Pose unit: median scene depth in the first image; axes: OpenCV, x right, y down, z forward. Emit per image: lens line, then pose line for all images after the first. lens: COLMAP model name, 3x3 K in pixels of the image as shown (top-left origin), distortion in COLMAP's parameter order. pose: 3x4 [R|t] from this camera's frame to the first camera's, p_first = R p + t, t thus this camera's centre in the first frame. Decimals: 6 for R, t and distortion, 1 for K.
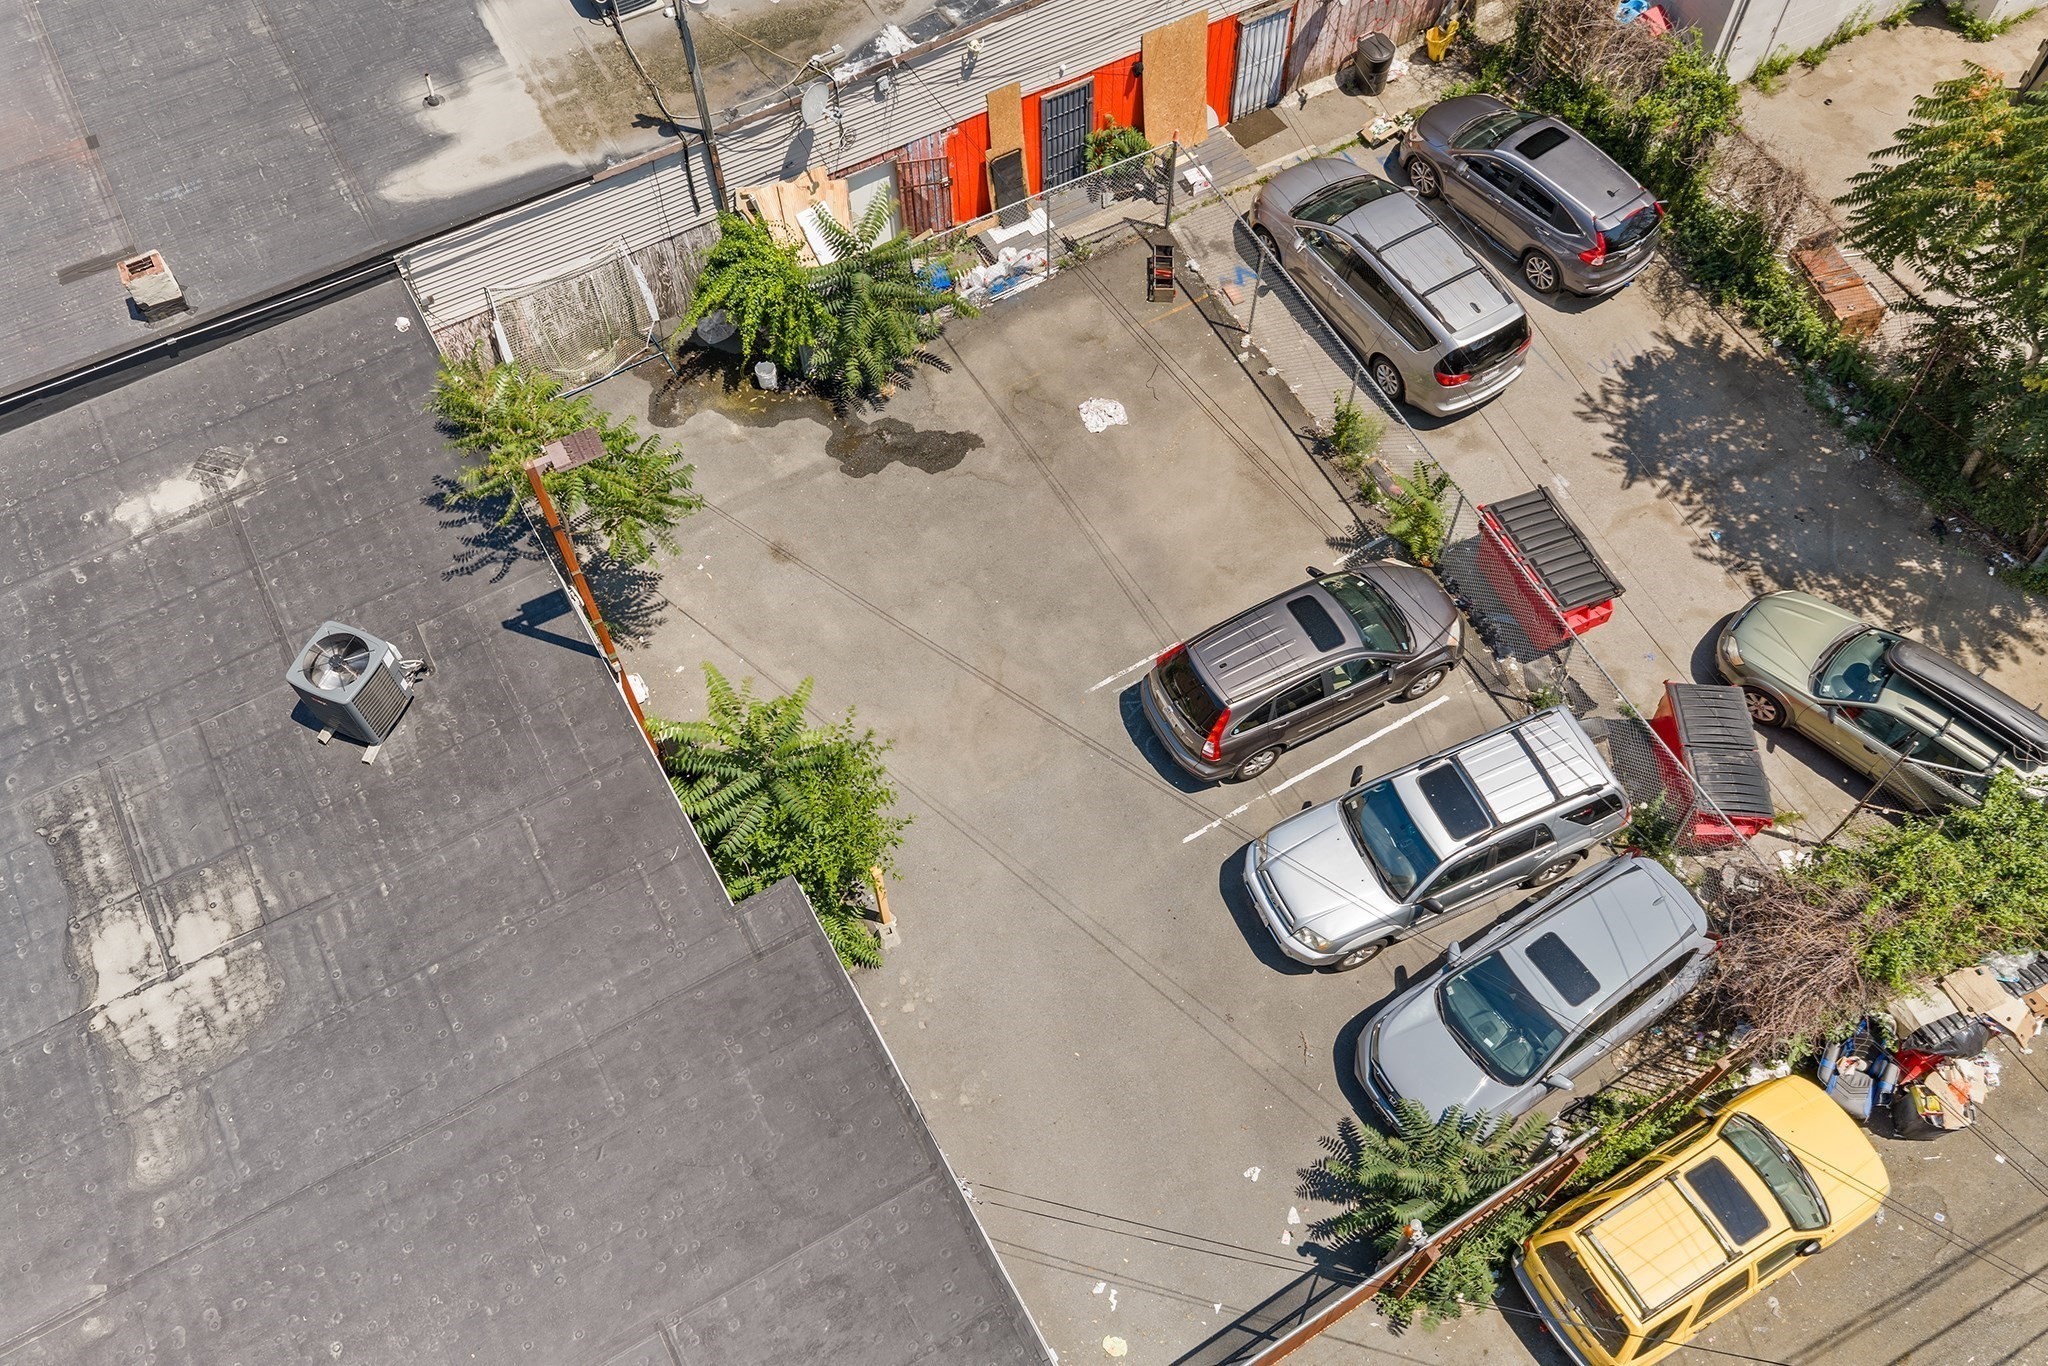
lens RADIAL K [[1735.0, 0, 1030.1], [0, 1735.0, 699.2], [0, 0, 1]] dist [0.009480, -0.017729]
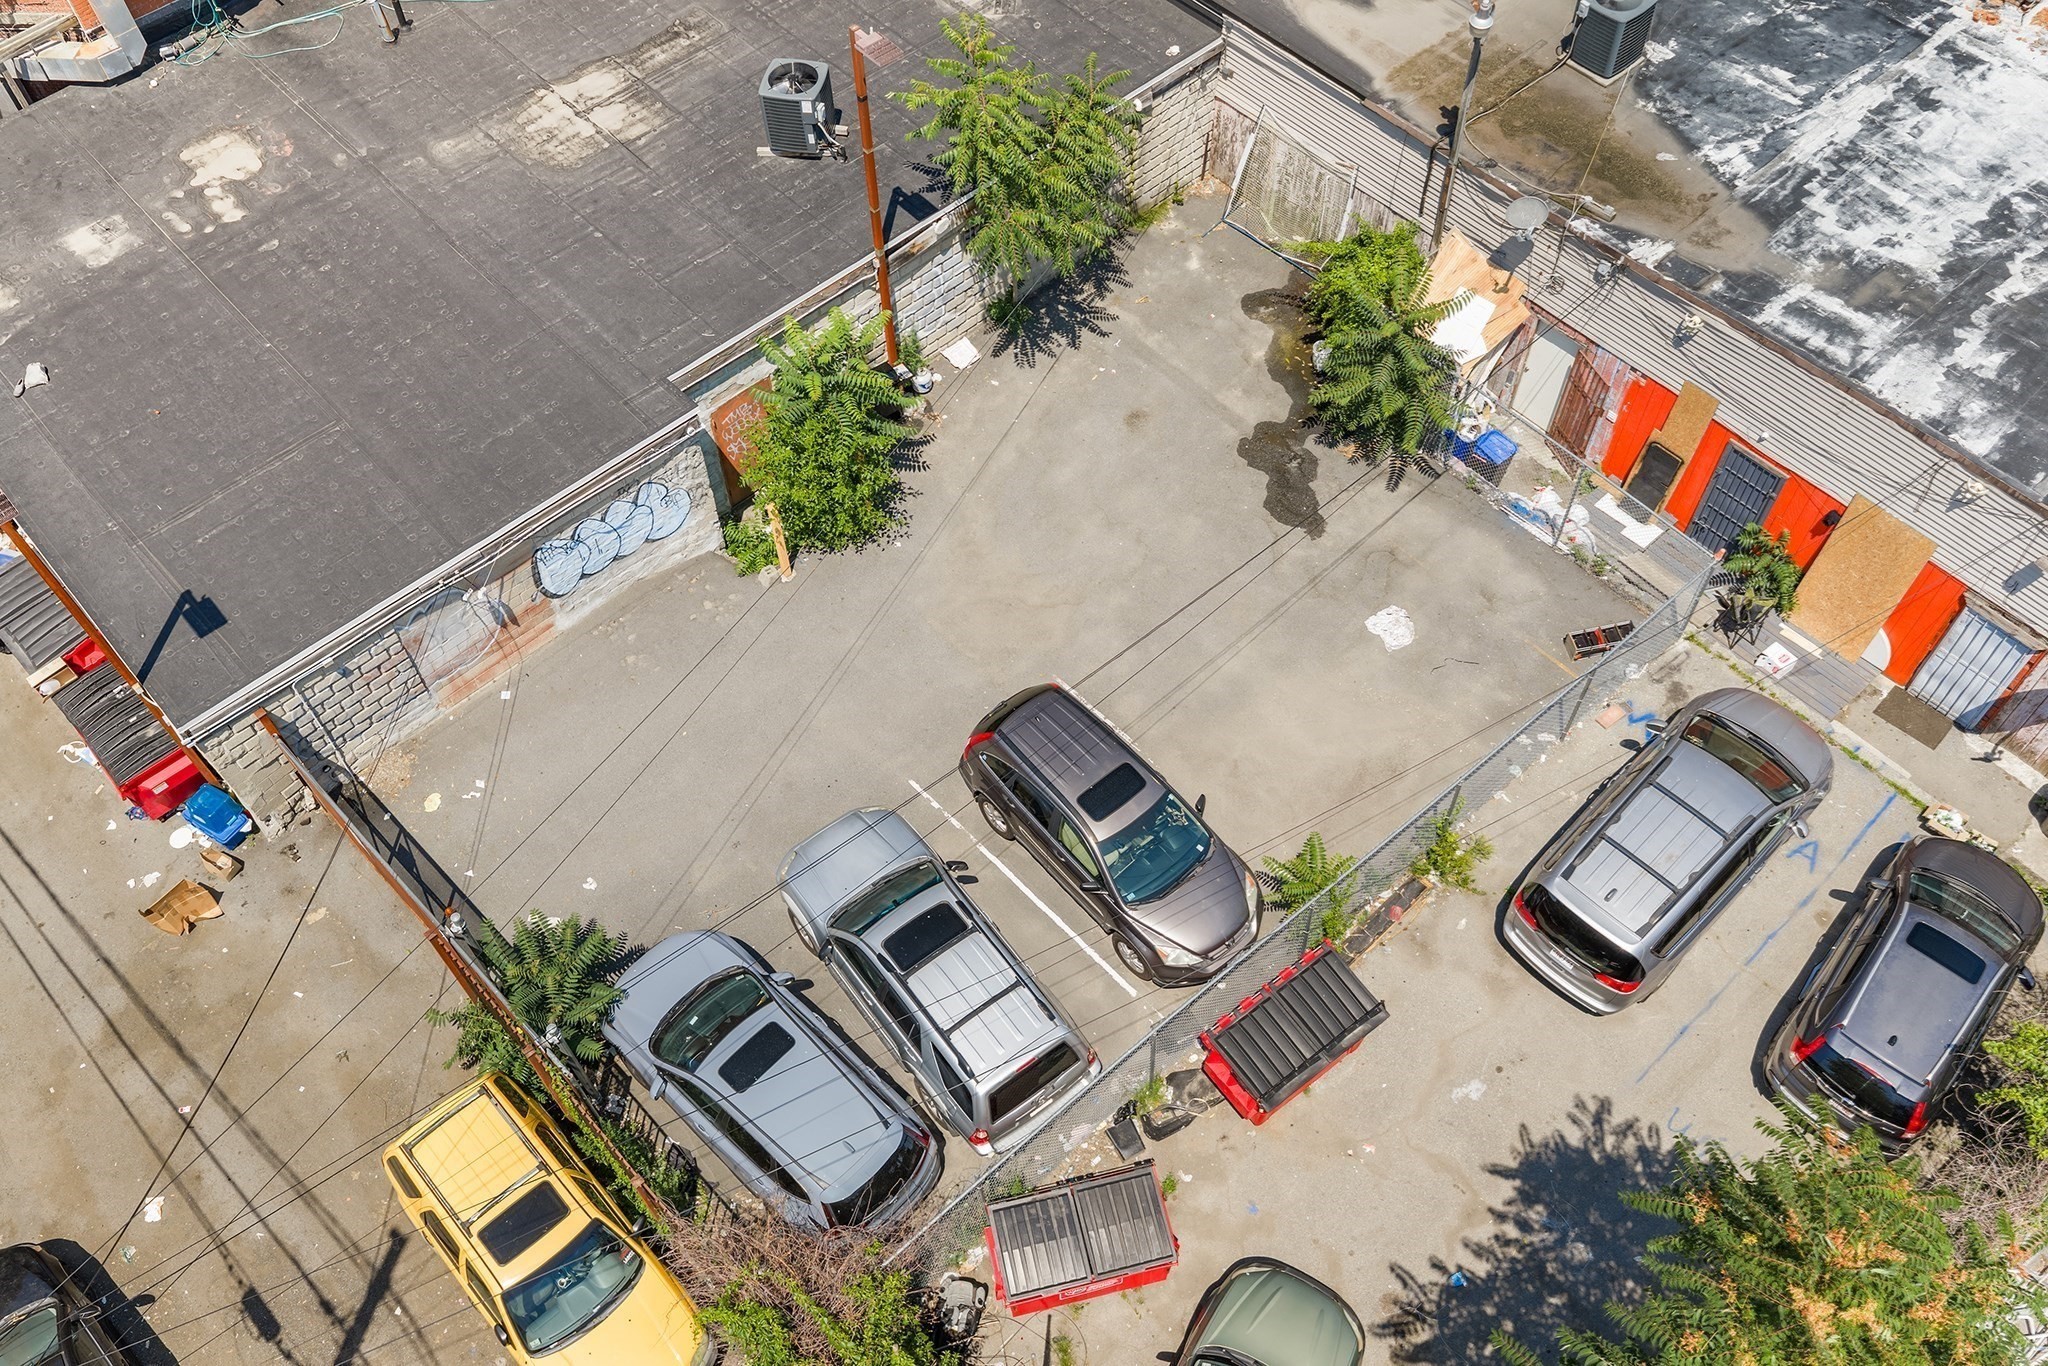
lens RADIAL K [[1735.0, 0, 1030.1], [0, 1735.0, 699.2], [0, 0, 1]] dist [0.009480, -0.017729]
pose [[0.221278, 0.817253, -0.532102, 0.571572], [-0.835392, 0.440360, 0.328943, -0.315388], [0.503146, 0.371726, 0.780169, 0.196362]]
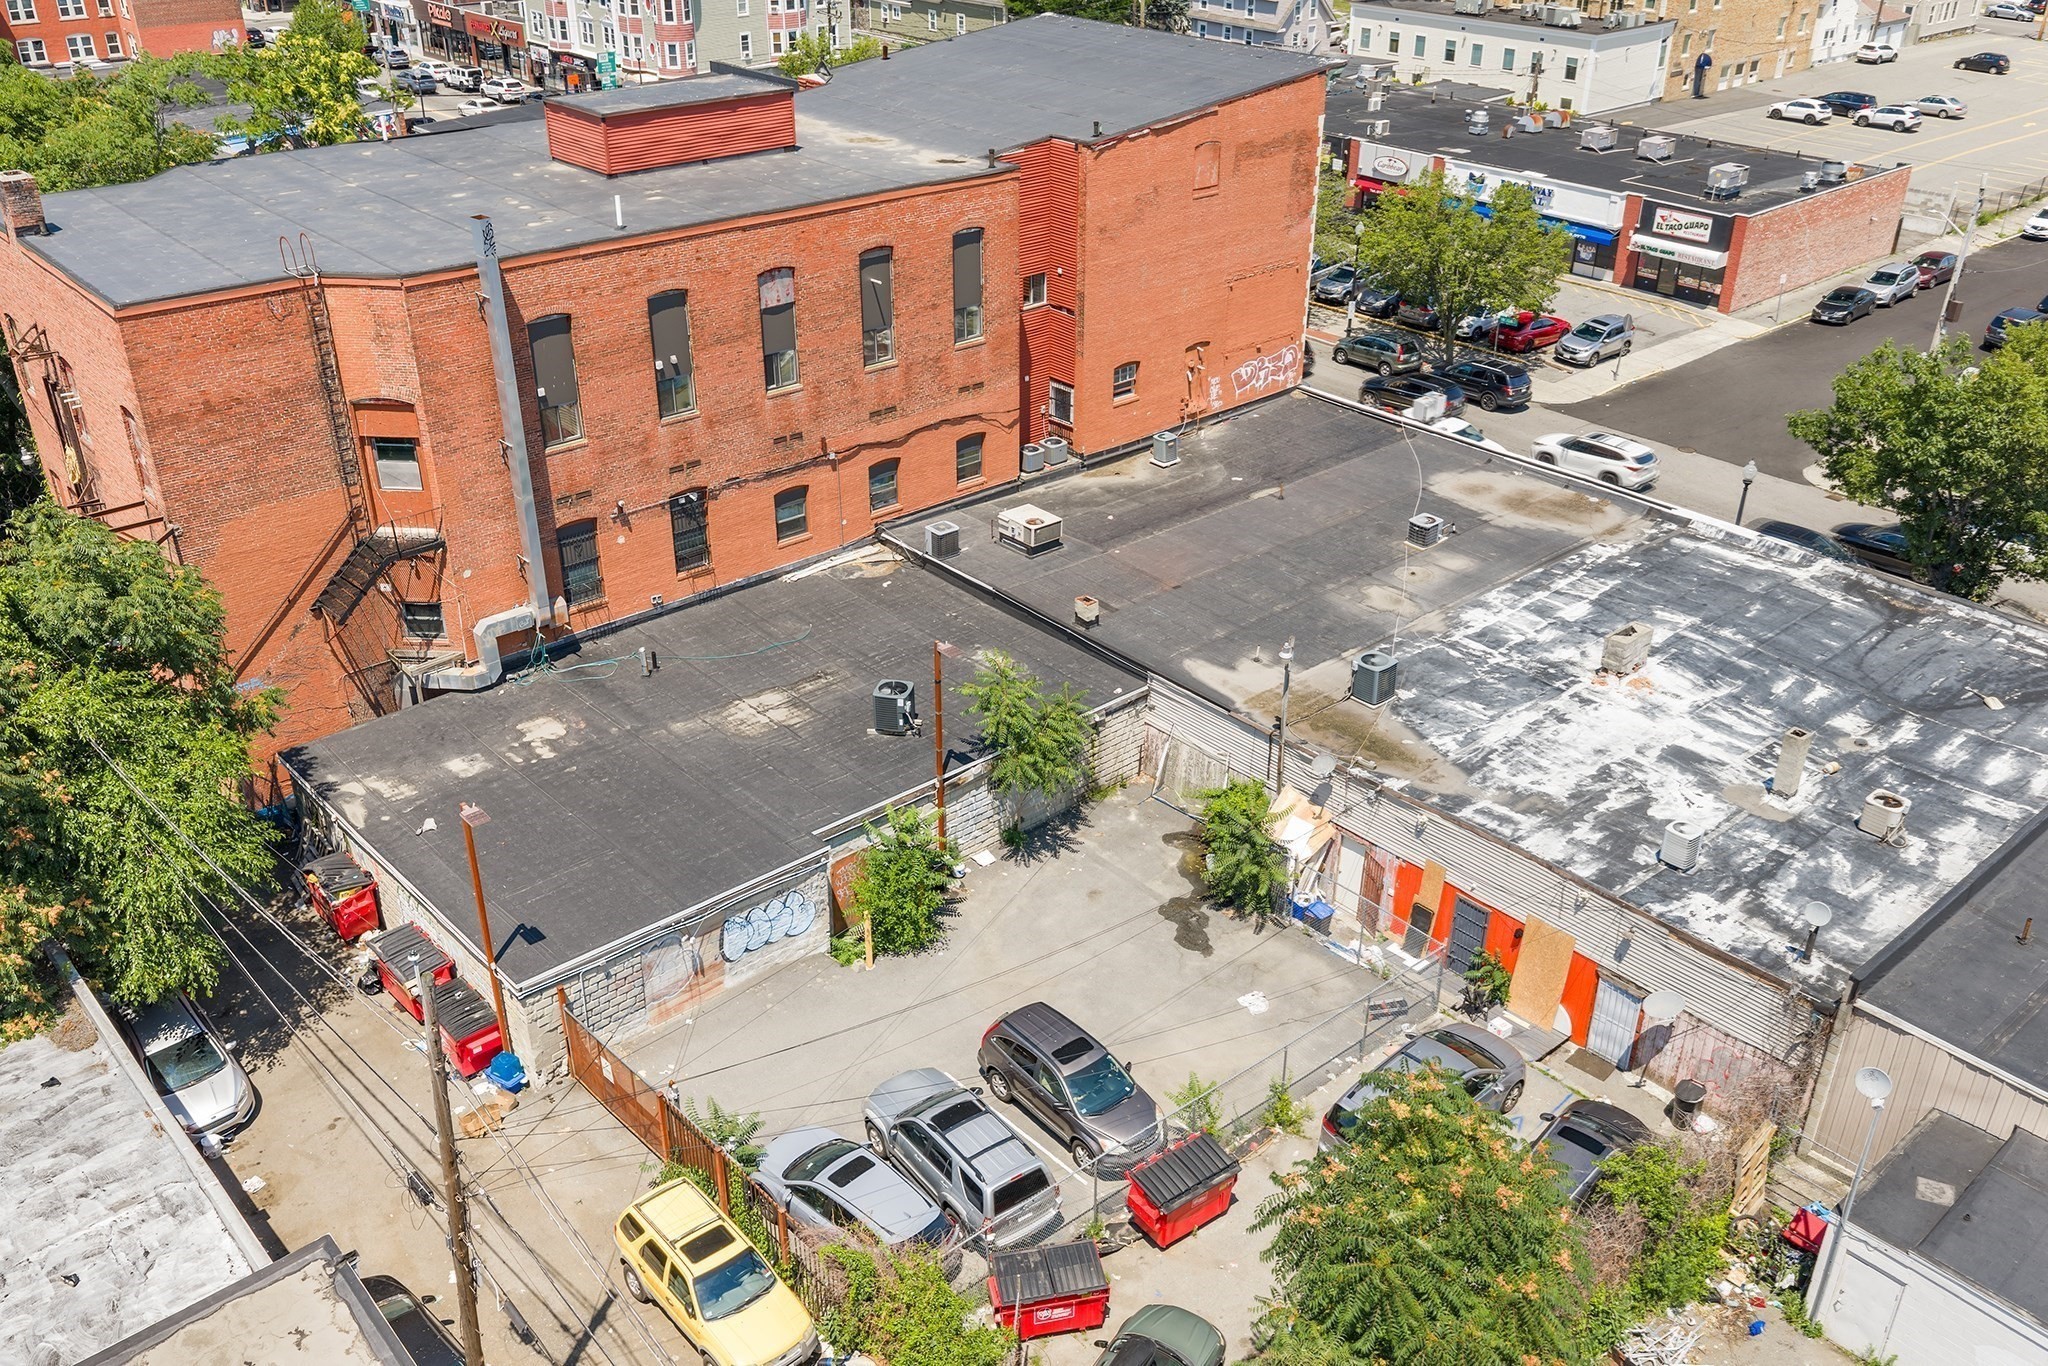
lens RADIAL K [[1735.0, 0, 1030.1], [0, 1735.0, 699.2], [0, 0, 1]] dist [0.009480, -0.017729]
pose [[0.207896, 0.483330, -0.850395, 1.221170], [-0.849325, 0.520454, 0.088170, -0.287466], [0.485207, 0.703932, 0.518704, -0.043589]]
